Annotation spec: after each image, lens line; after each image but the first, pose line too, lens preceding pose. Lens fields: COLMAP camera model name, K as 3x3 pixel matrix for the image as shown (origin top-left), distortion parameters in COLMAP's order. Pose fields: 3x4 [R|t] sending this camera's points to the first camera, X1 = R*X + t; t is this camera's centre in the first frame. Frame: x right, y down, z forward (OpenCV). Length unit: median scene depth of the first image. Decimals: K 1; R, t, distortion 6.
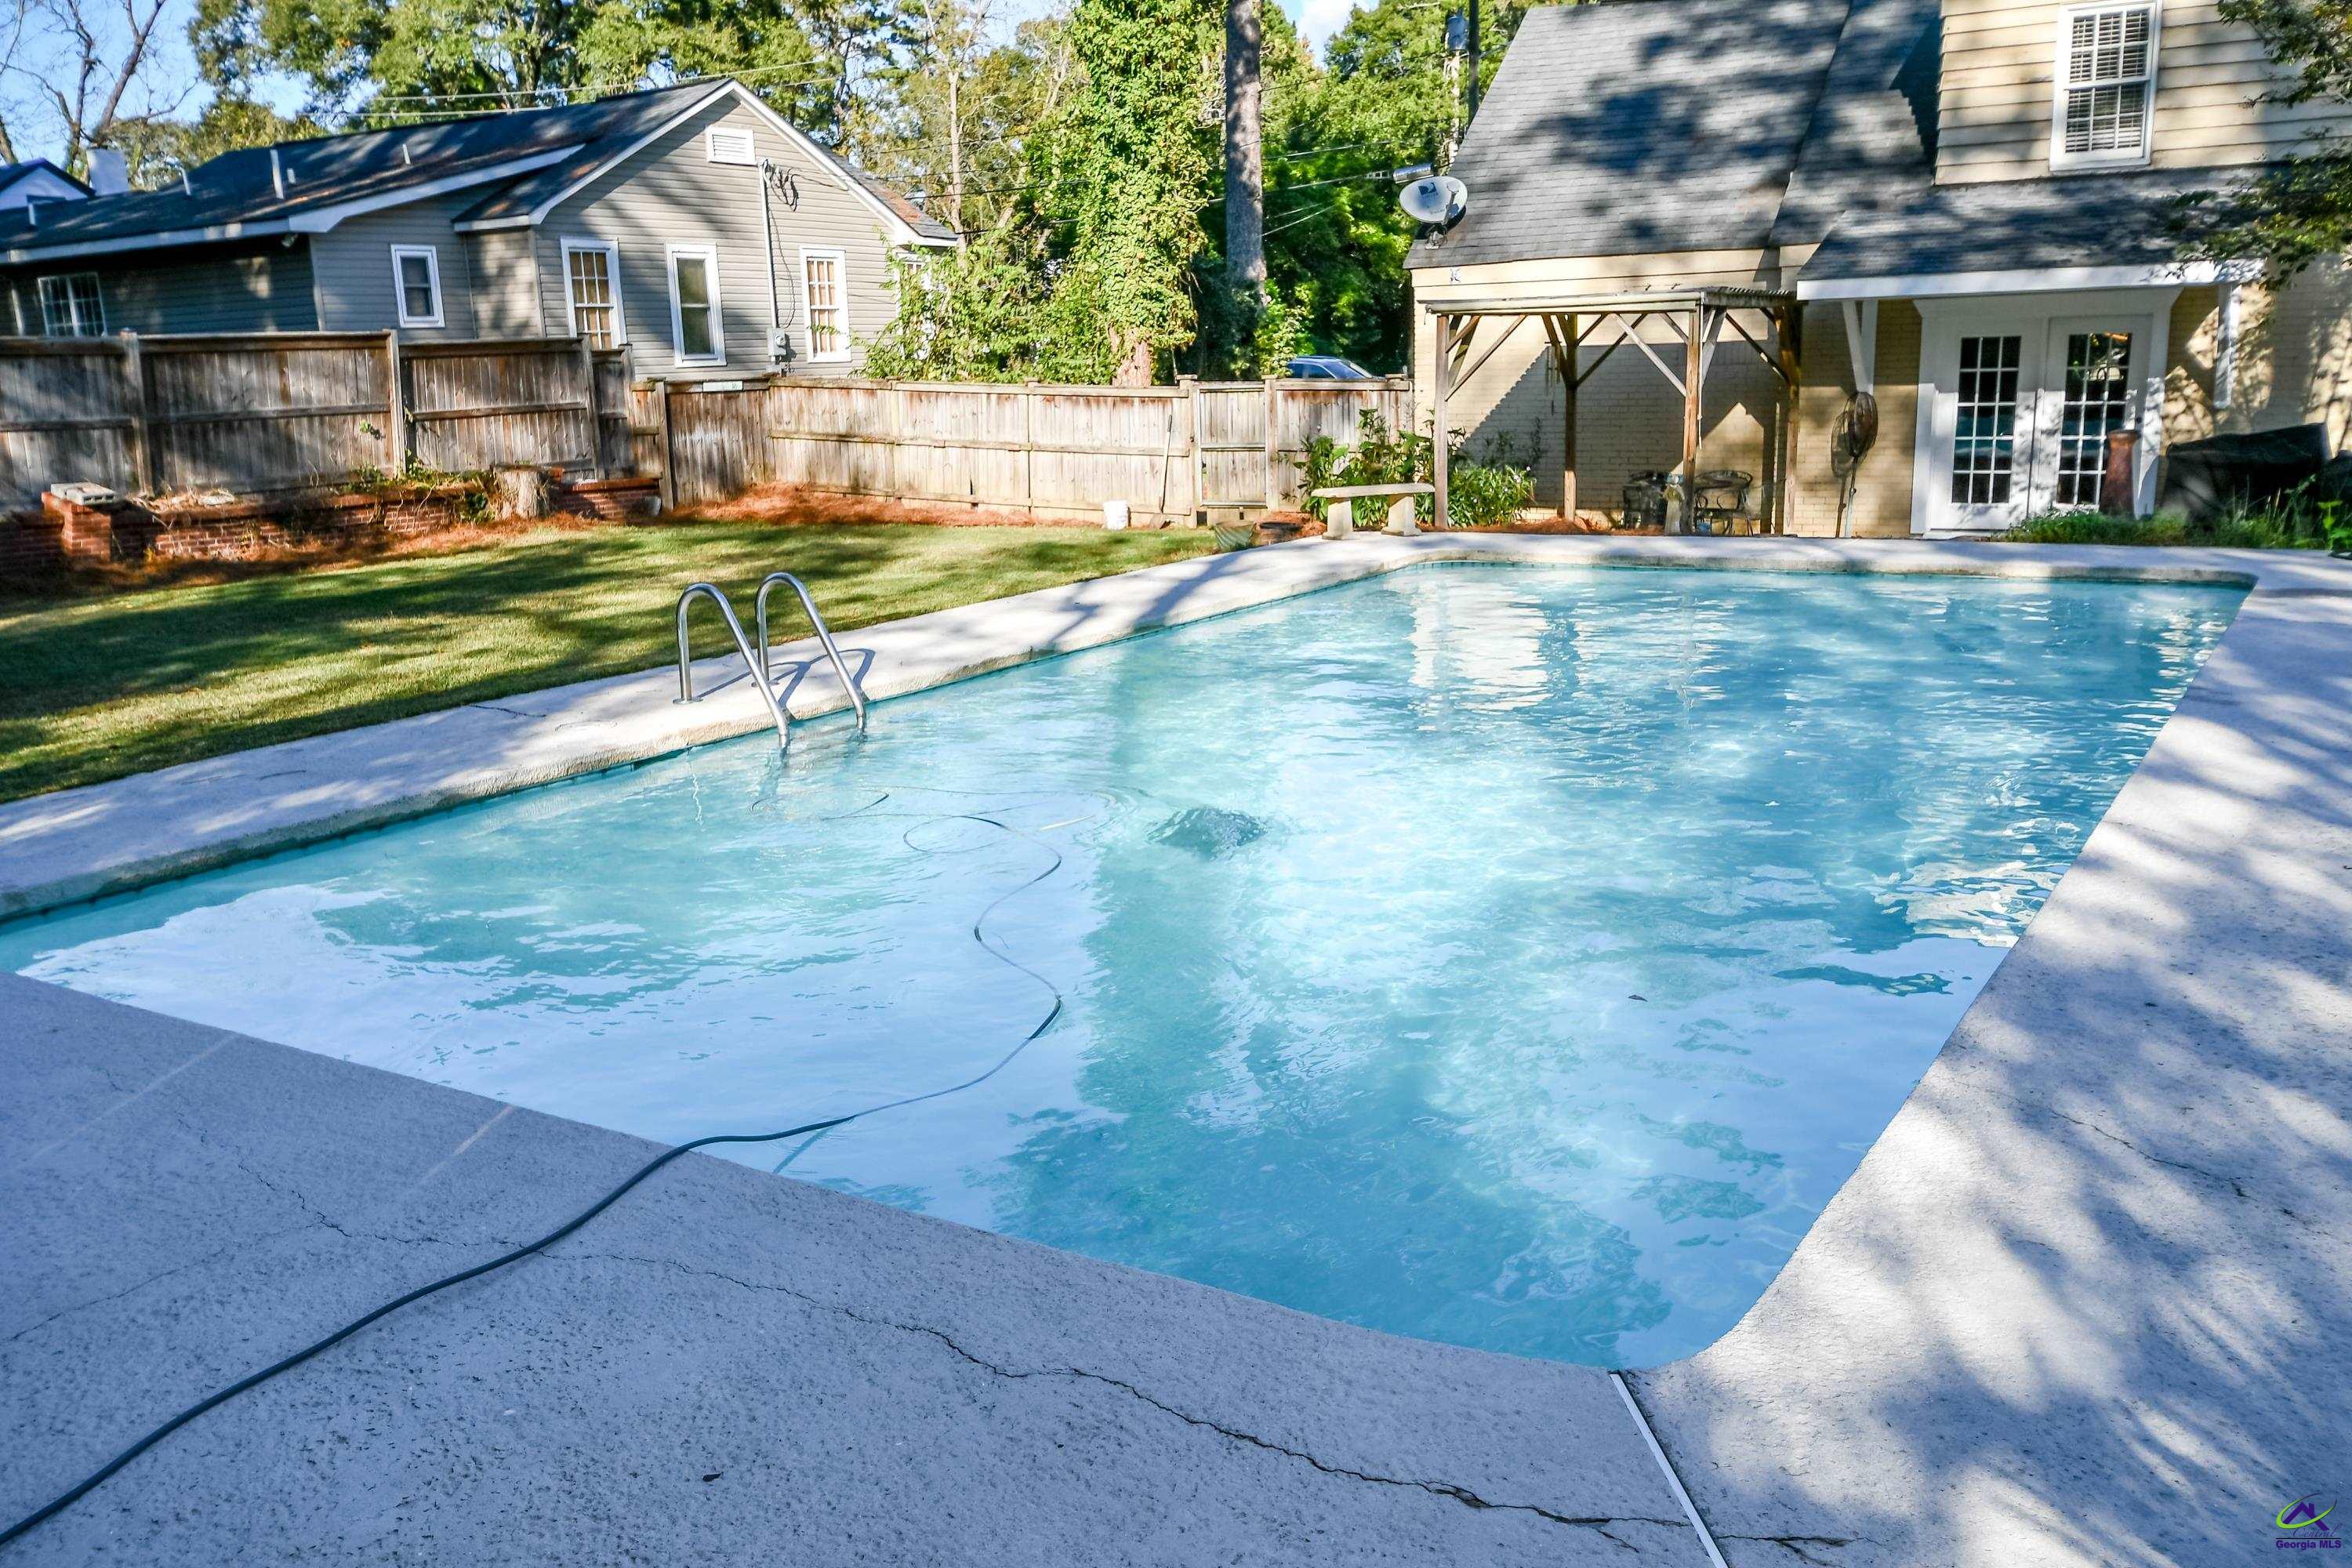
lens RADIAL K [[1911.4, 0, 1176.0], [0, 1911.4, 784.0], [0, 0, 1]] dist [0.001123, 0.004420]
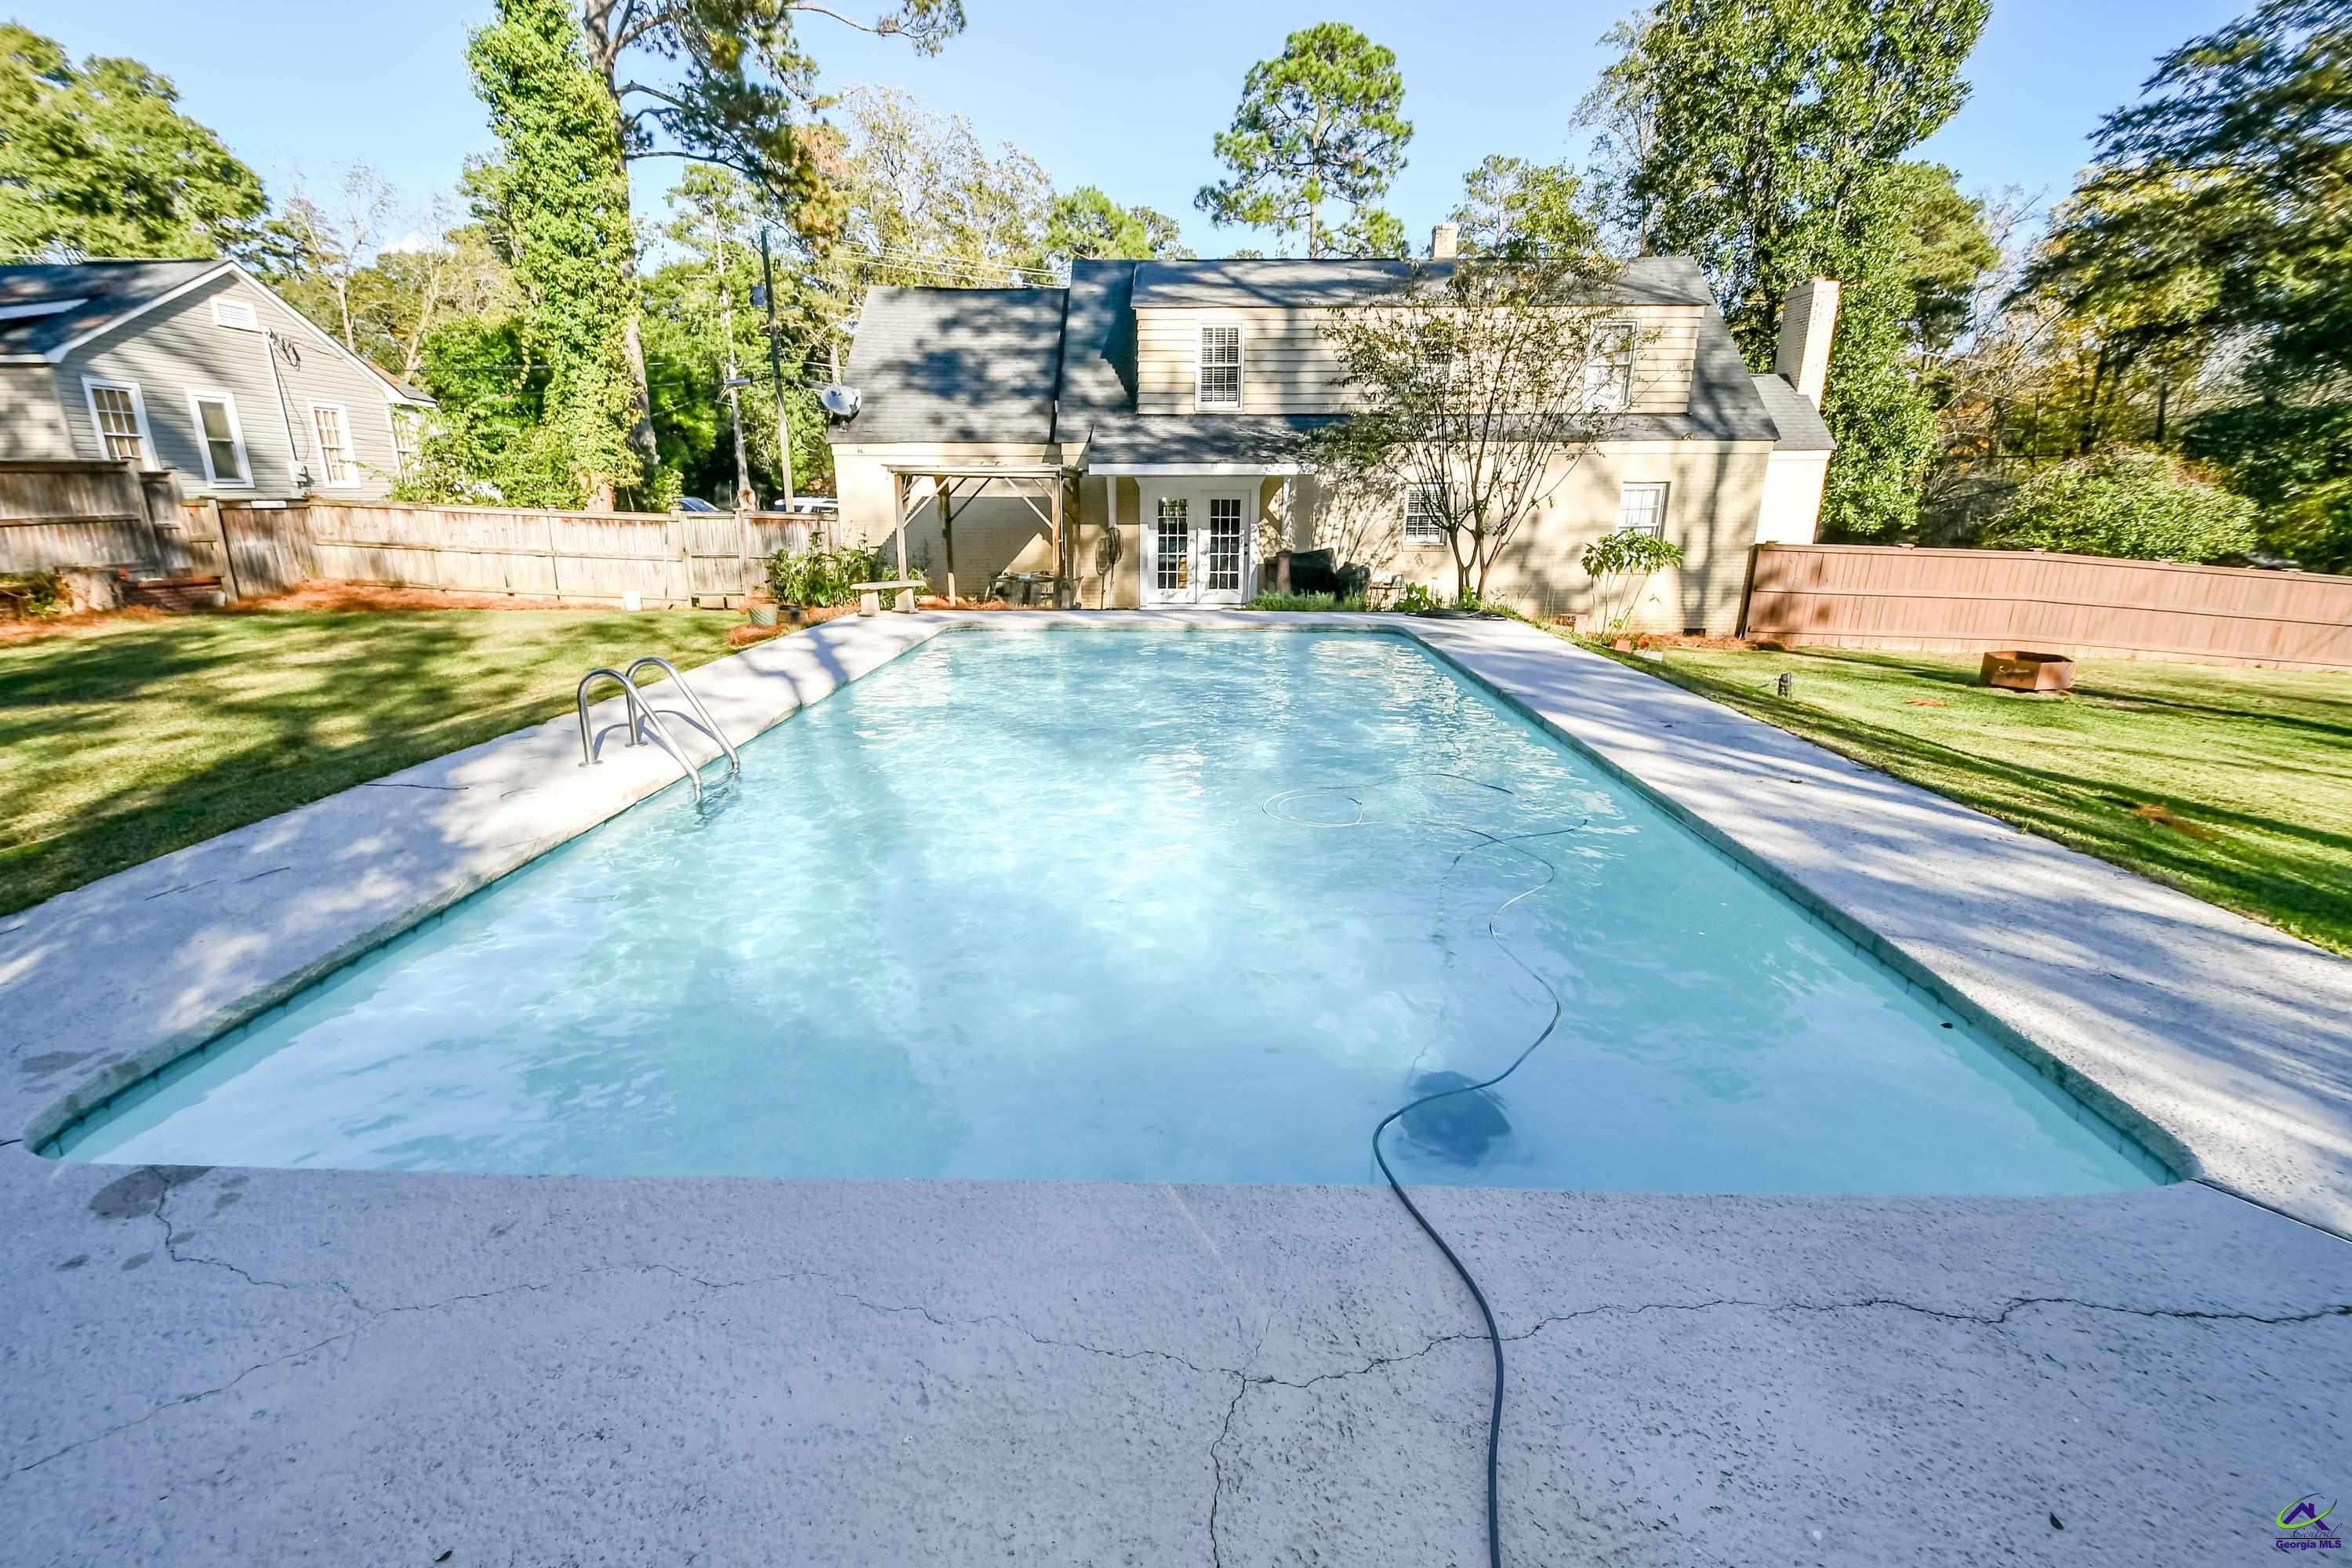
lens RADIAL K [[1037.8, 0, 1163.5], [0, 1037.8, 815.1], [0, 0, 1]] dist [0.001533, -0.004840]
pose [[0.857278, -0.118072, 0.501132, -0.093683], [0.081652, 0.992209, 0.094094, -0.015441], [-0.508338, -0.039746, 0.860240, 0.078543]]
